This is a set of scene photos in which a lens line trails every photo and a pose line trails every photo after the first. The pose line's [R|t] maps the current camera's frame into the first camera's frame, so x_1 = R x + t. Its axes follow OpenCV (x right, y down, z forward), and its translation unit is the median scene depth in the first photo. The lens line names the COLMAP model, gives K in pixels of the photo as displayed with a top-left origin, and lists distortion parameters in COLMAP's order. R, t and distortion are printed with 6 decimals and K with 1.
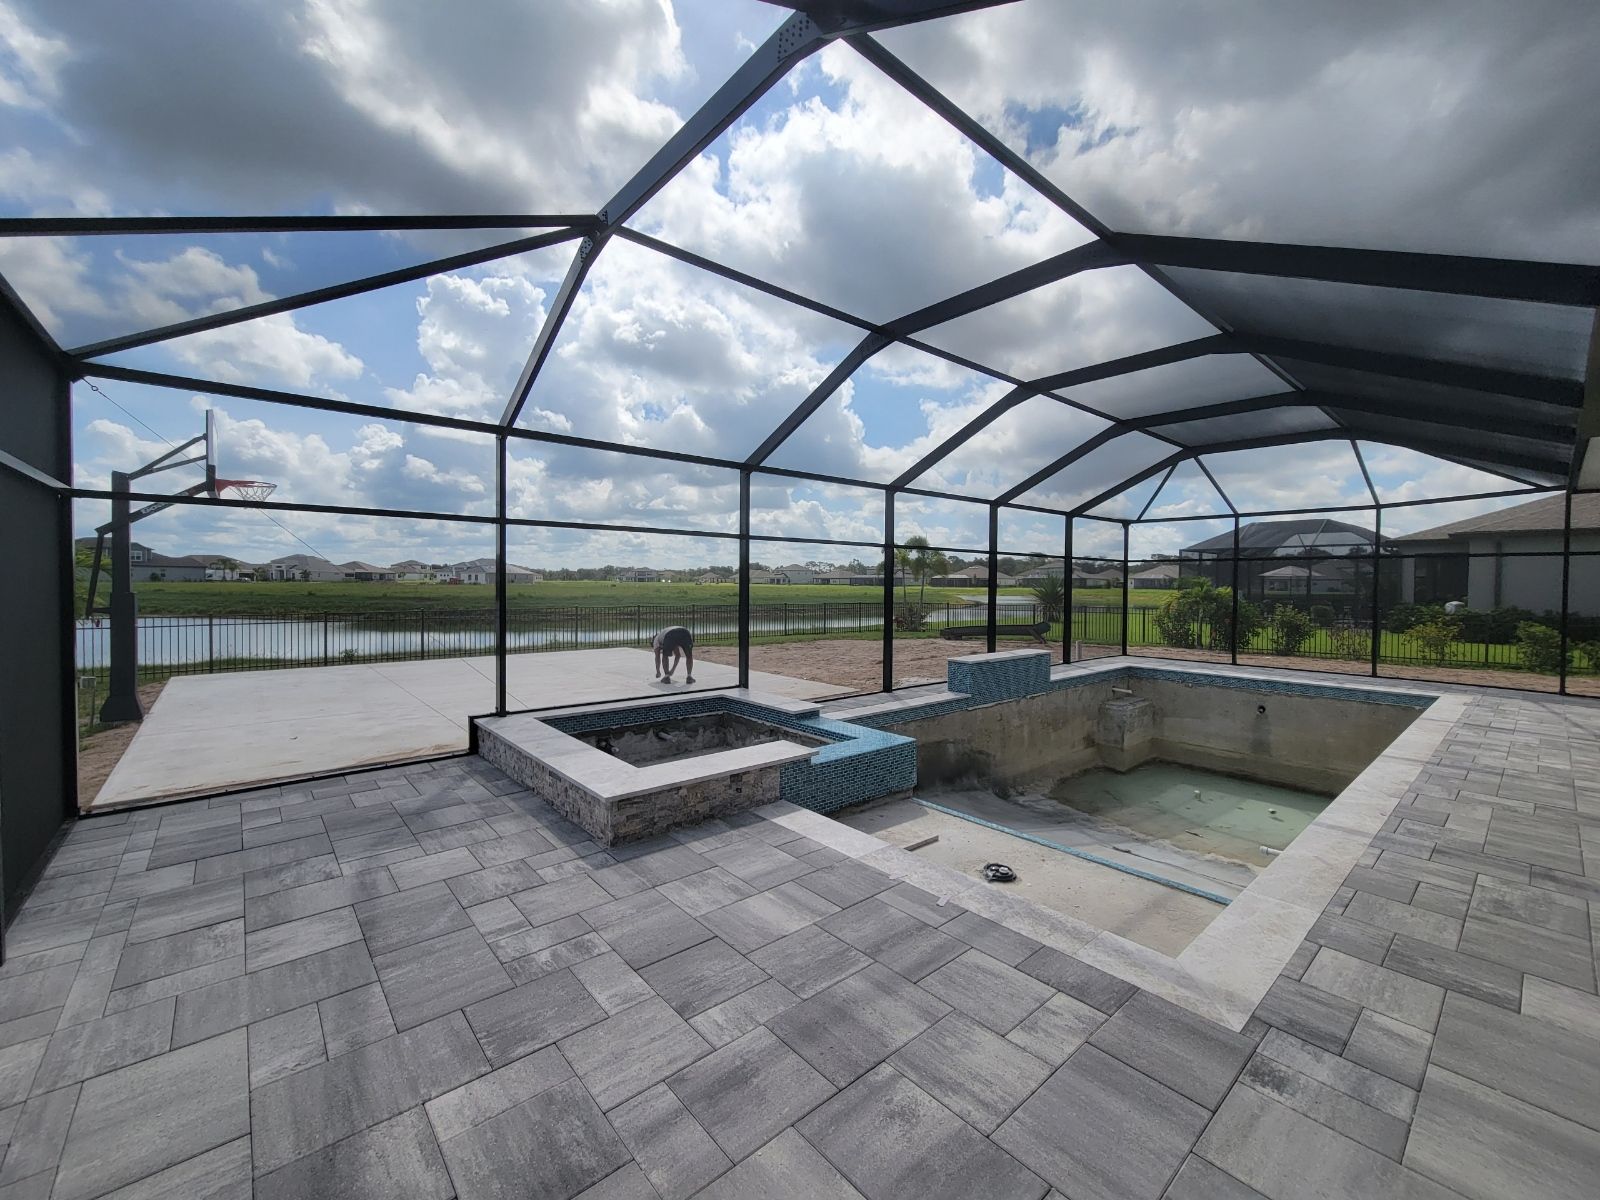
lens RADIAL K [[651.7, 0, 825.1], [0, 651.7, 573.6], [0, 0, 1]] dist [0.003147, -0.001943]
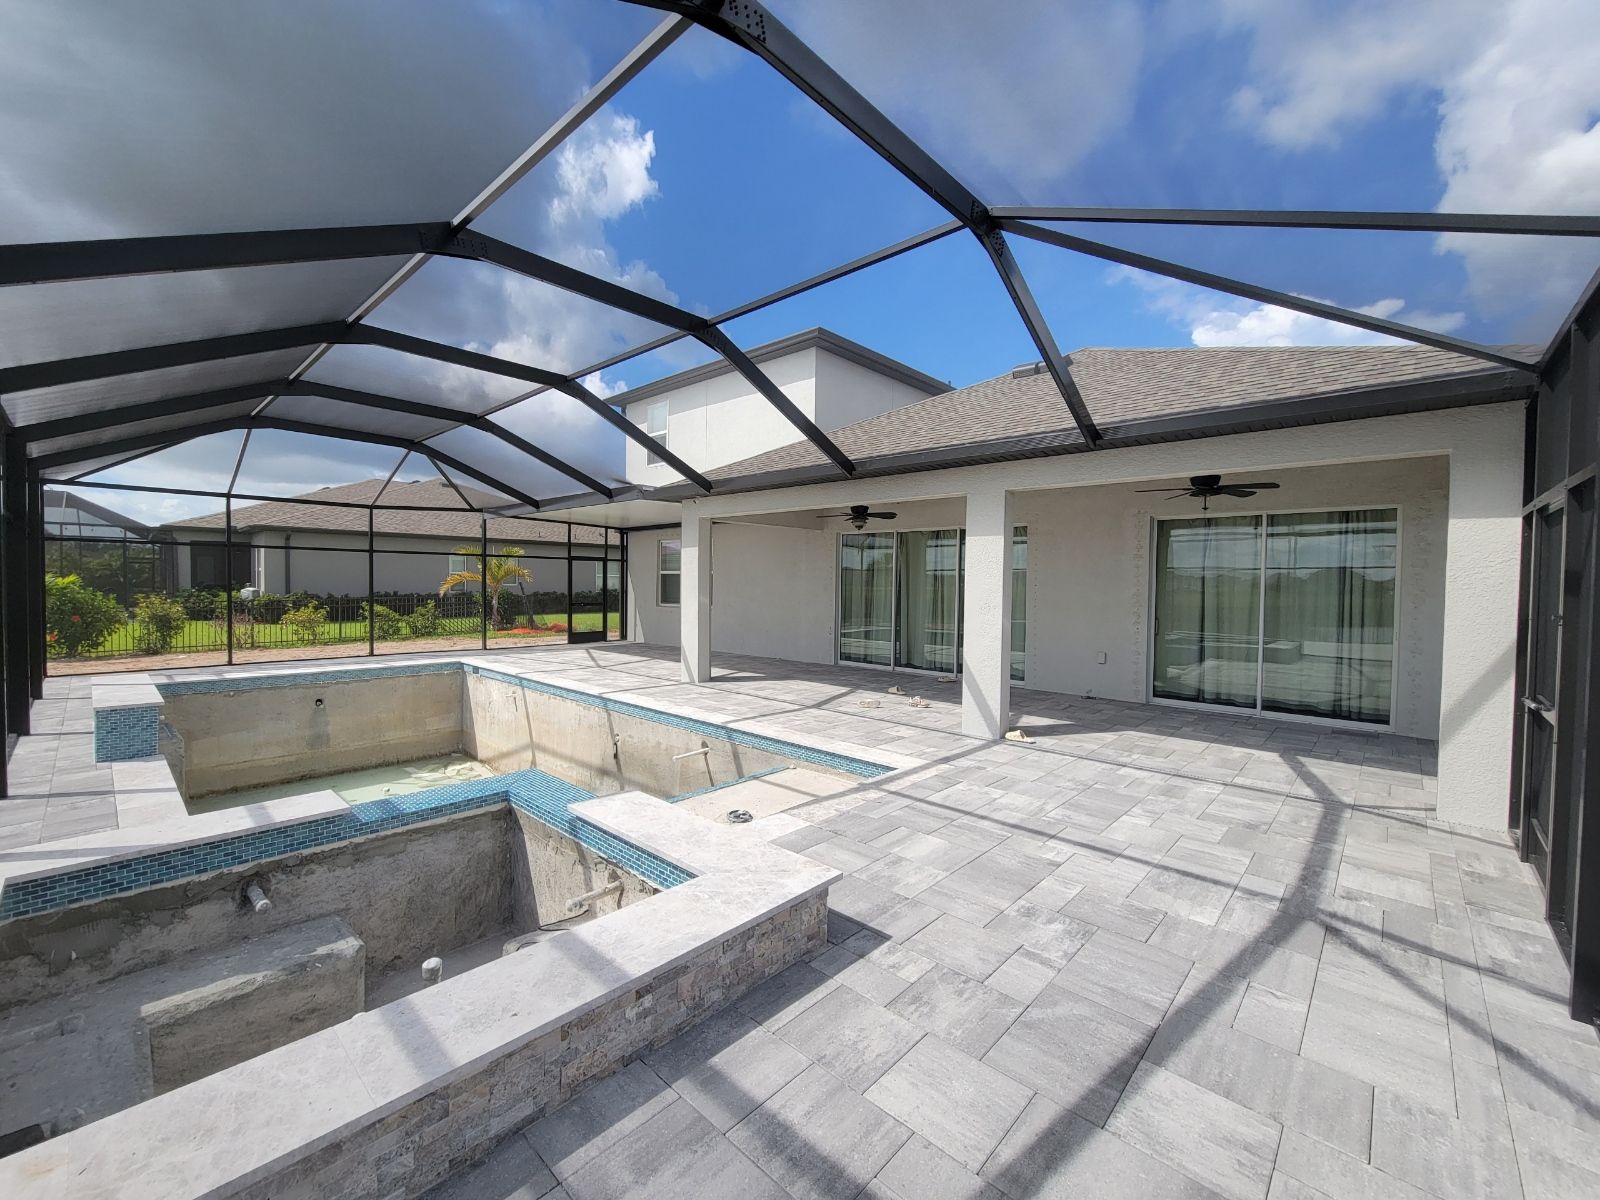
lens RADIAL K [[651.7, 0, 788.7], [0, 651.7, 593.7], [0, 0, 1]] dist [0.003147, -0.001943]
pose [[-0.081726, -0.027955, 0.996263, -0.875937], [-0.028124, 0.999273, 0.025732, -0.001982], [-0.996258, -0.025916, -0.082452, 0.915912]]
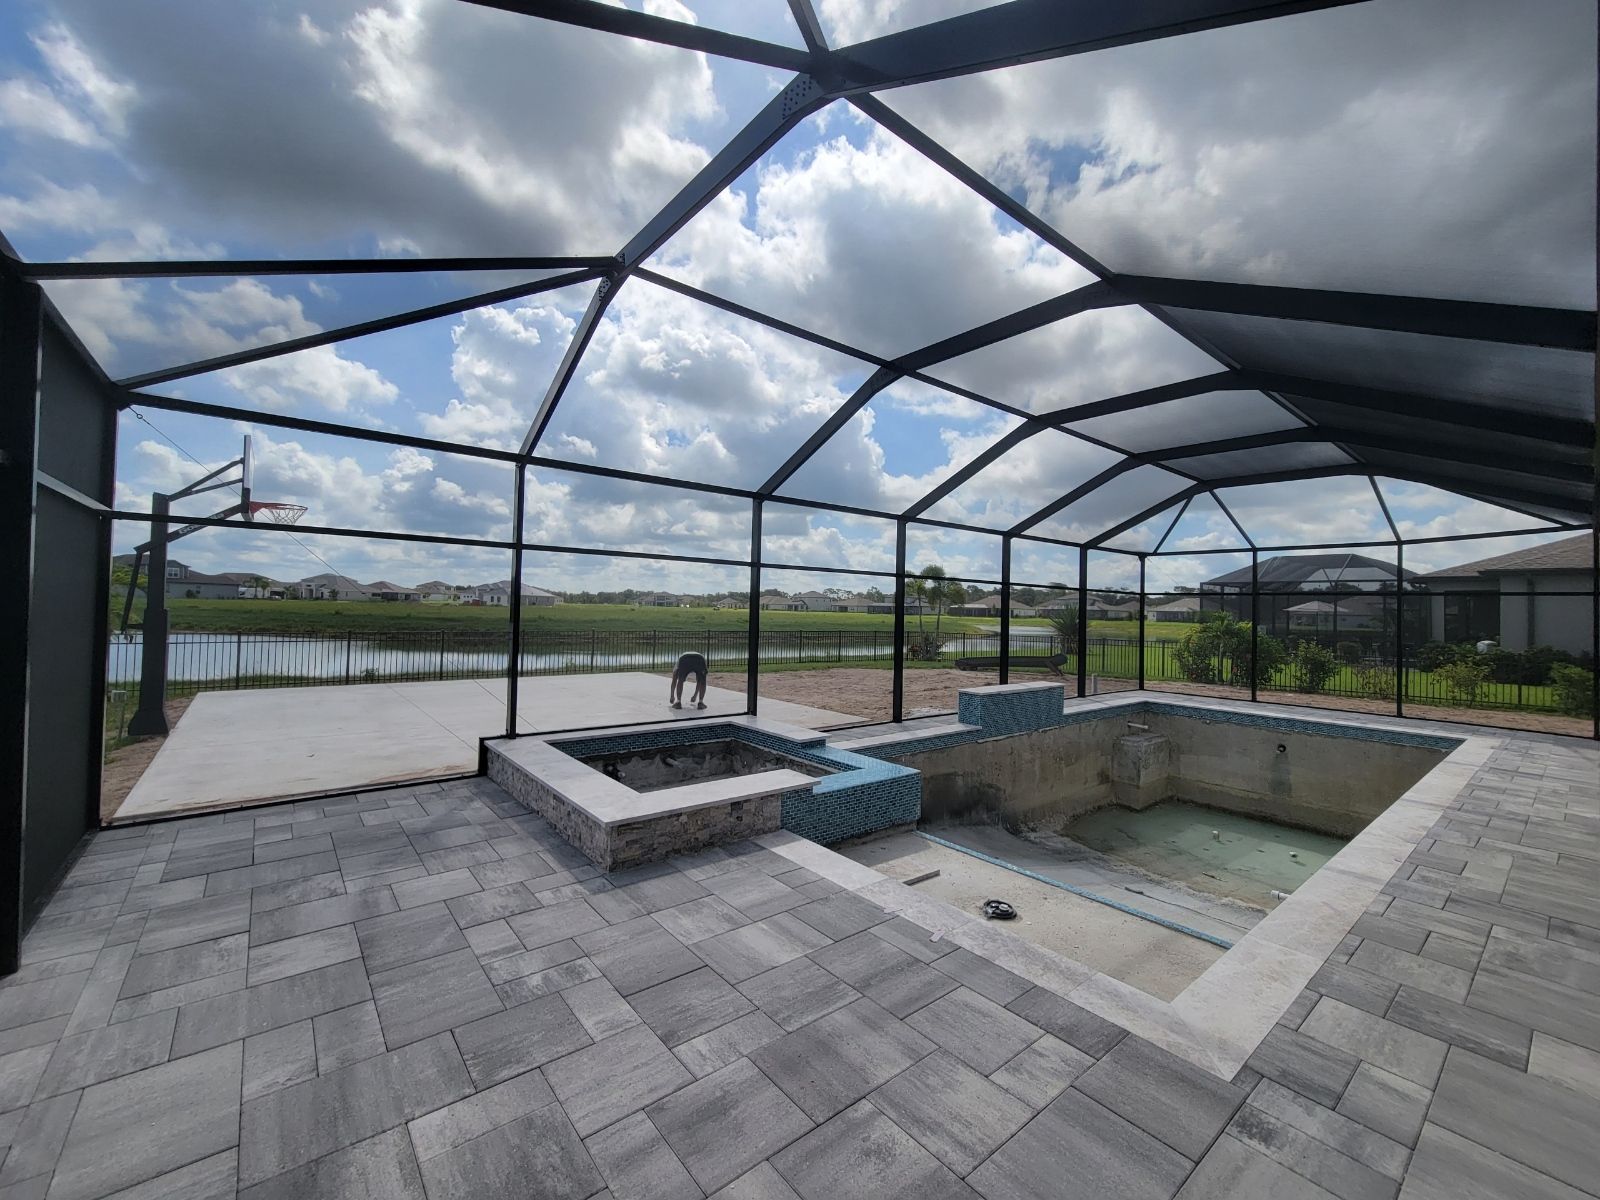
lens RADIAL K [[651.7, 0, 824.6], [0, 651.7, 574.9], [0, 0, 1]] dist [0.003147, -0.001943]
pose [[0.999487, 0.014968, -0.028307, 0.021071], [-0.016075, 0.999098, -0.039297, -0.004249], [0.027694, 0.039732, 0.998827, -0.012473]]
